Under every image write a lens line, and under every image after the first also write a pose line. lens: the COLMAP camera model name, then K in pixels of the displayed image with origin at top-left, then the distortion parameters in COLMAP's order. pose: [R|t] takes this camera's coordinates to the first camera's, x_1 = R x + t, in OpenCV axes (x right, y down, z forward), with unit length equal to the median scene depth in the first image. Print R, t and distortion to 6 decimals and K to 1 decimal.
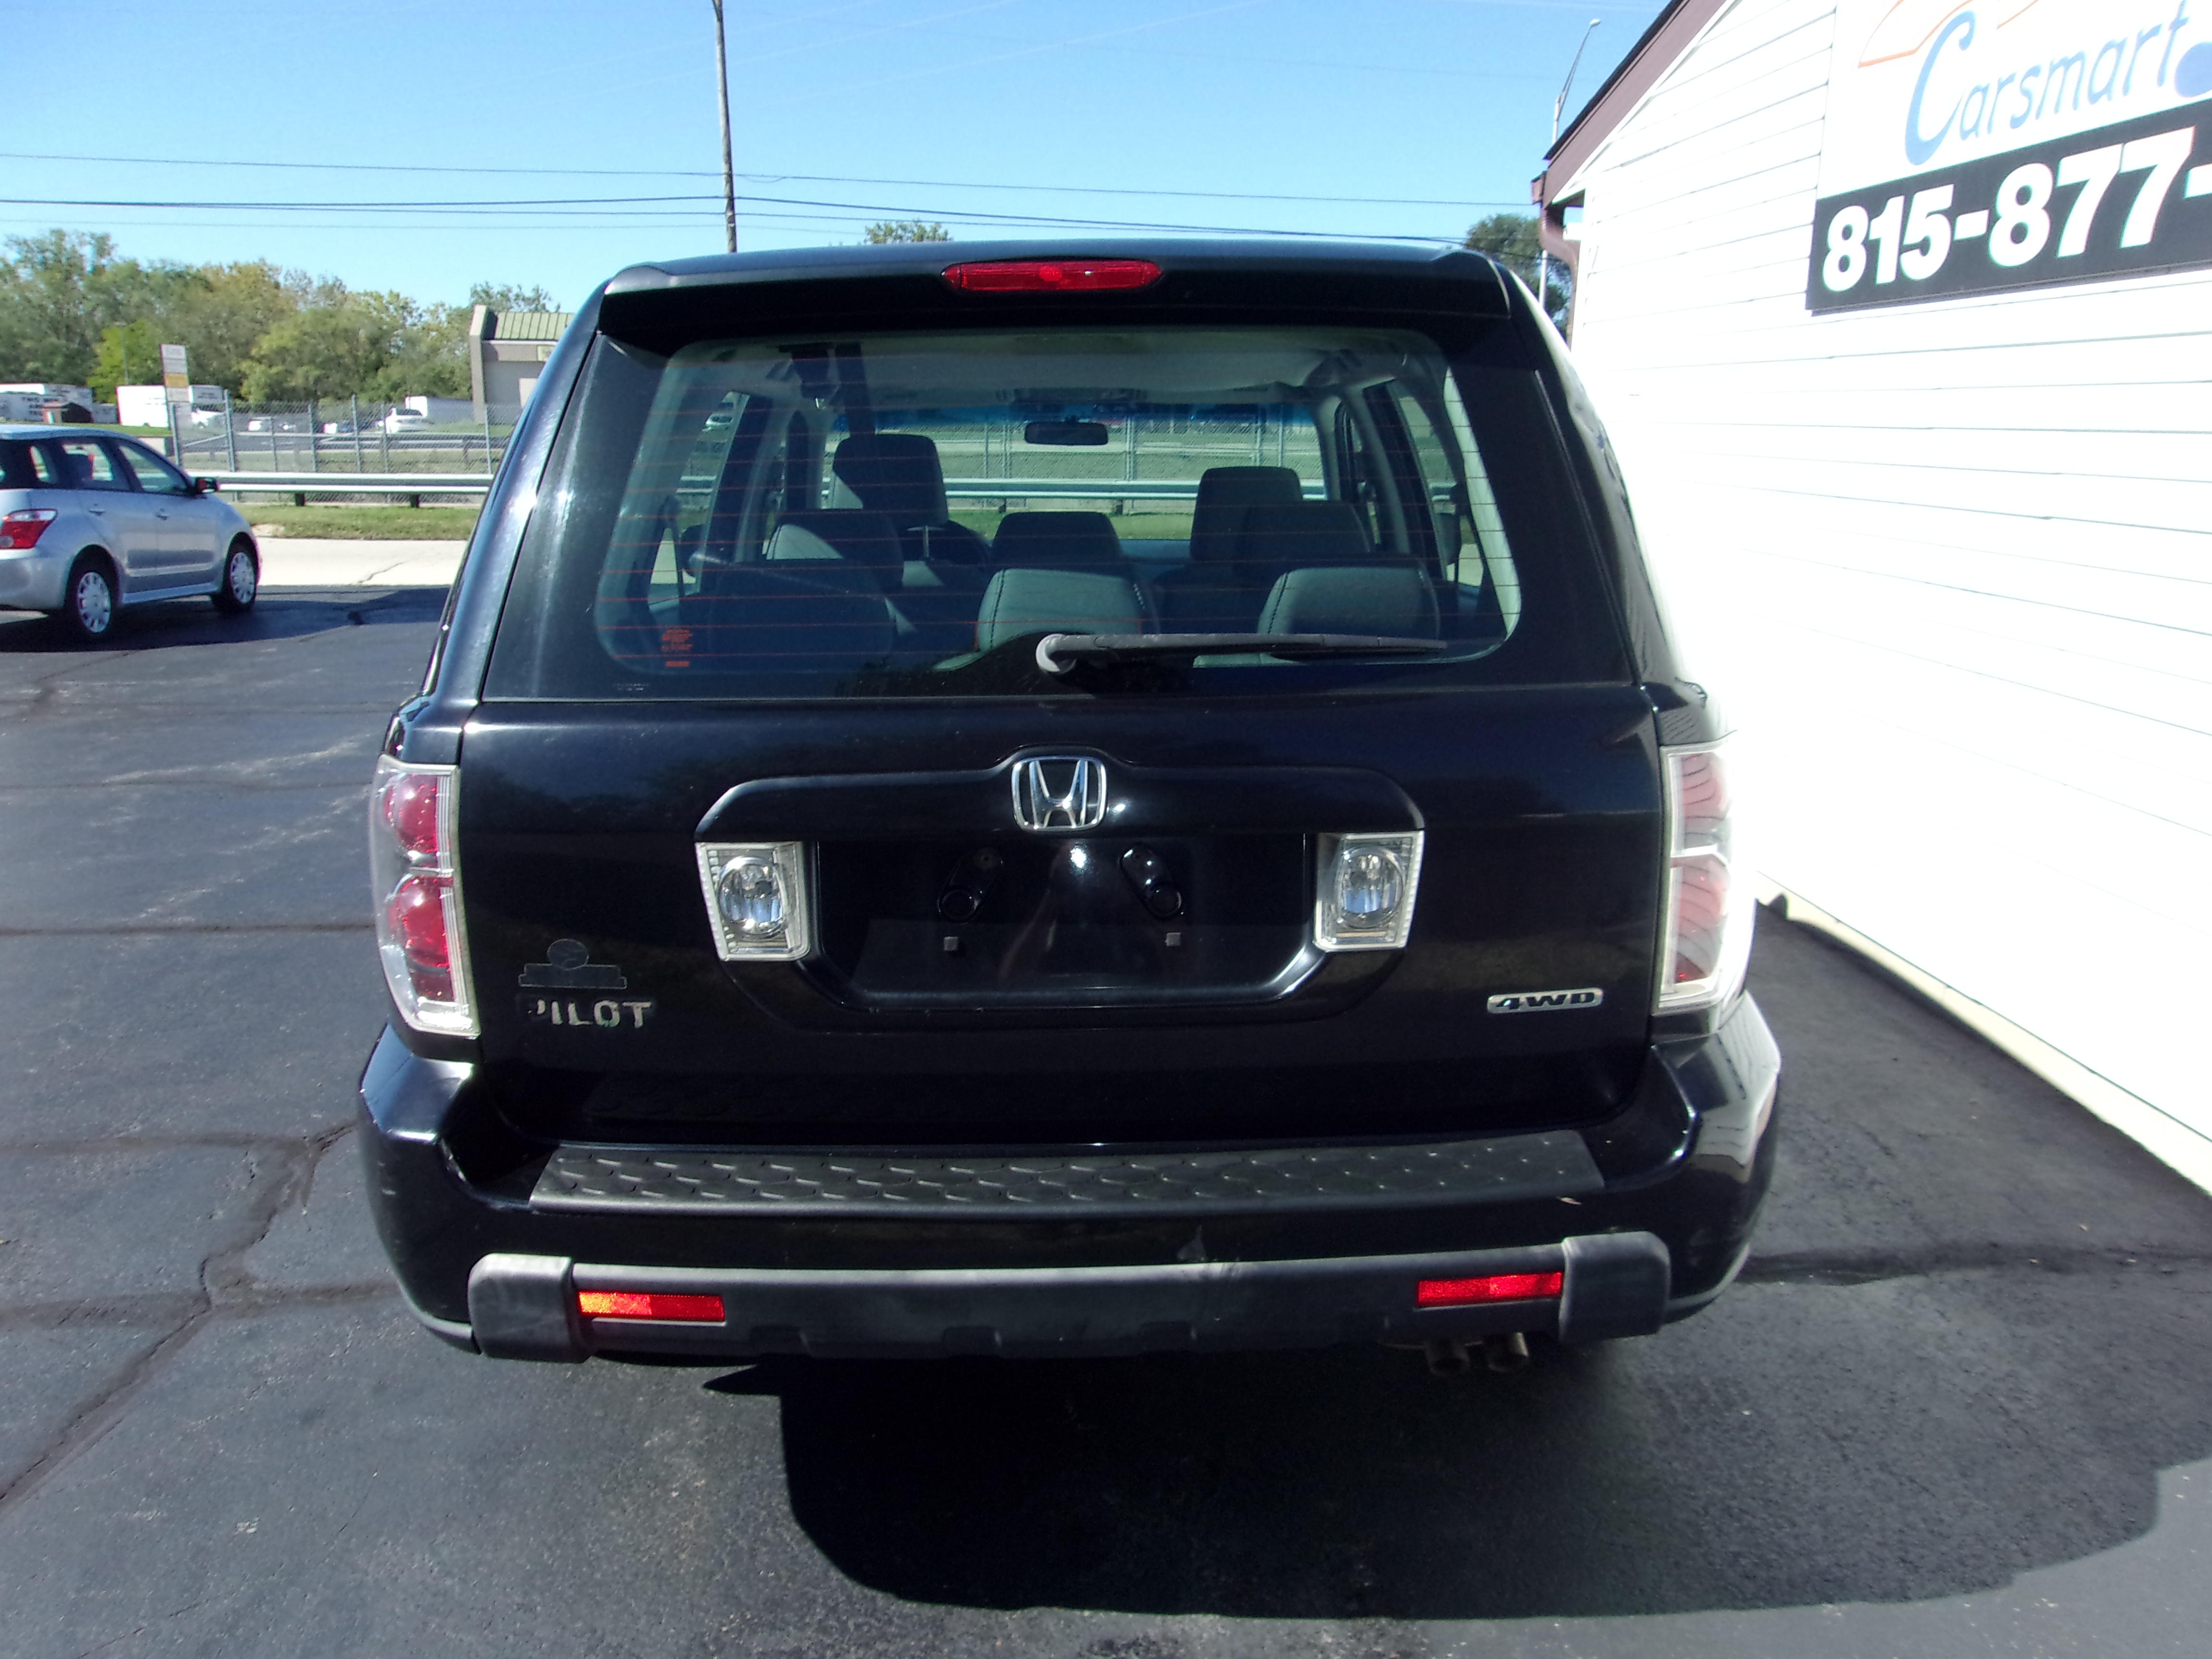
lens RADIAL K [[1718.0, 0, 1106.0], [0, 1718.0, 829.5], [0, 0, 1]] dist [0.005233, 0.003356]
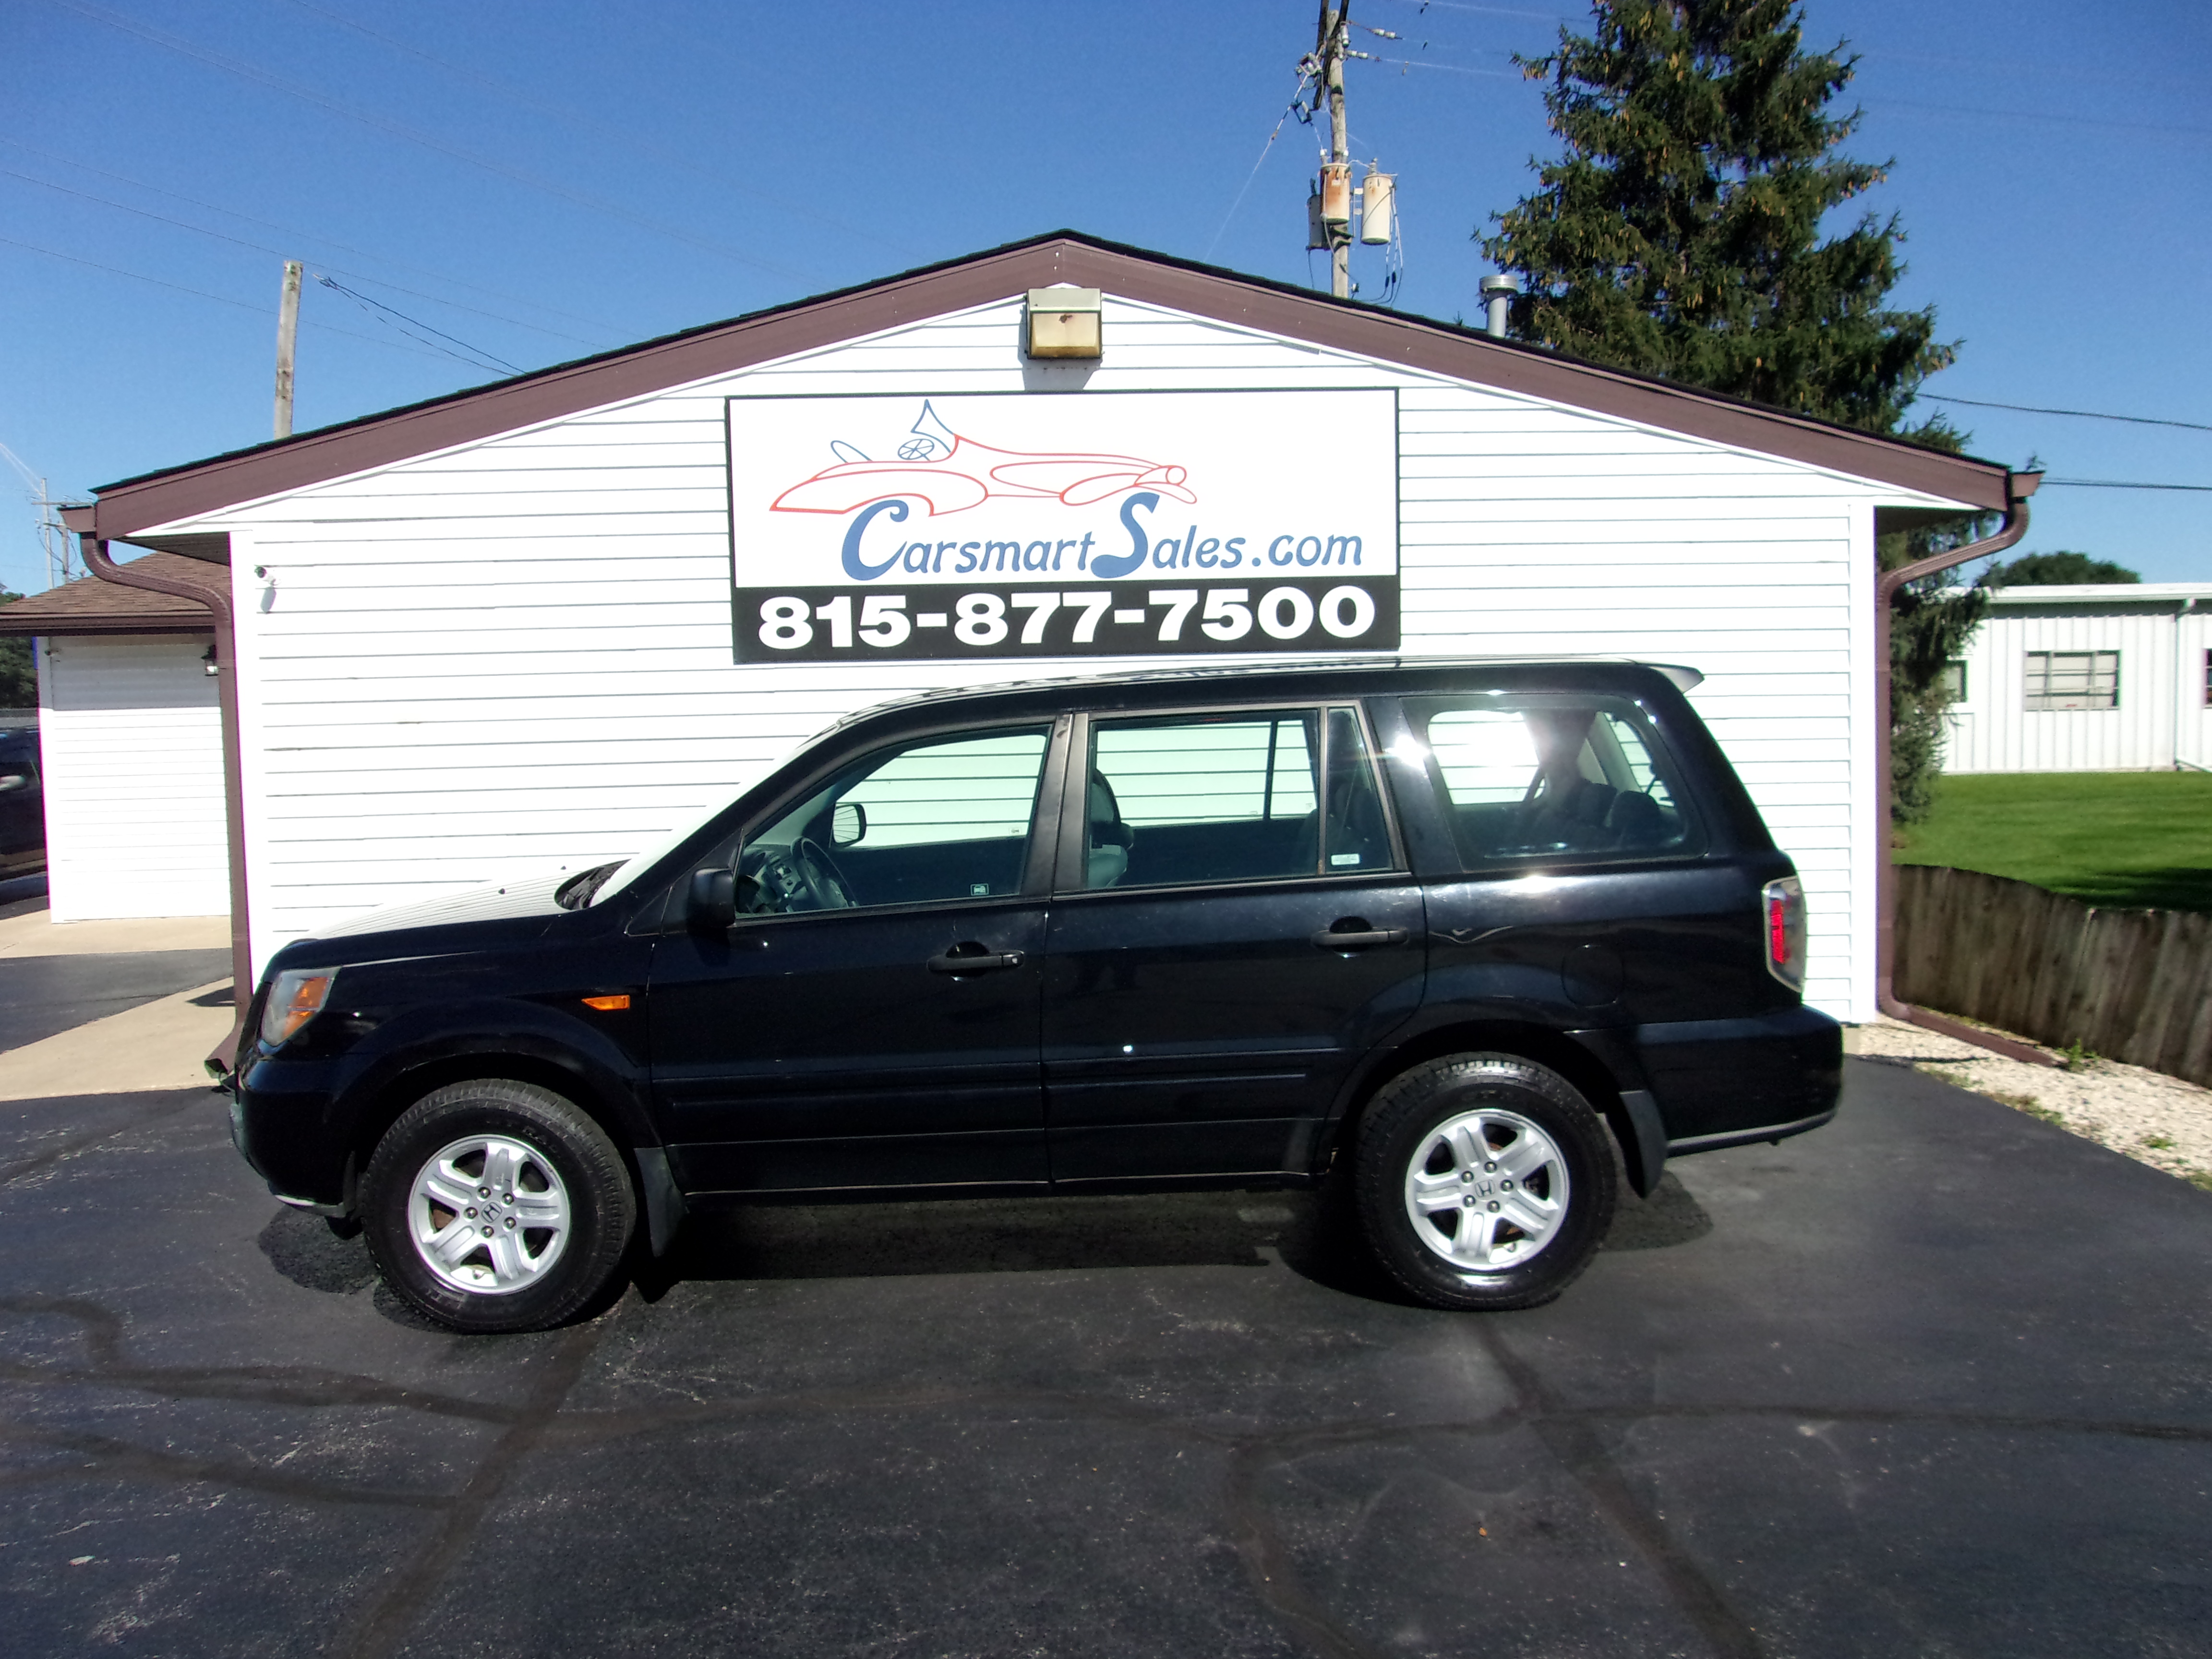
lens RADIAL K [[1710.0, 0, 1106.0], [0, 1710.0, 829.5], [0, 0, 1]] dist [-0.076702, 0.000356]
pose [[0.007629, -0.065347, 0.997833, -1.282139], [0.255676, 0.964822, 0.061230, -0.216240], [-0.966732, 0.254655, 0.024068, 0.877833]]
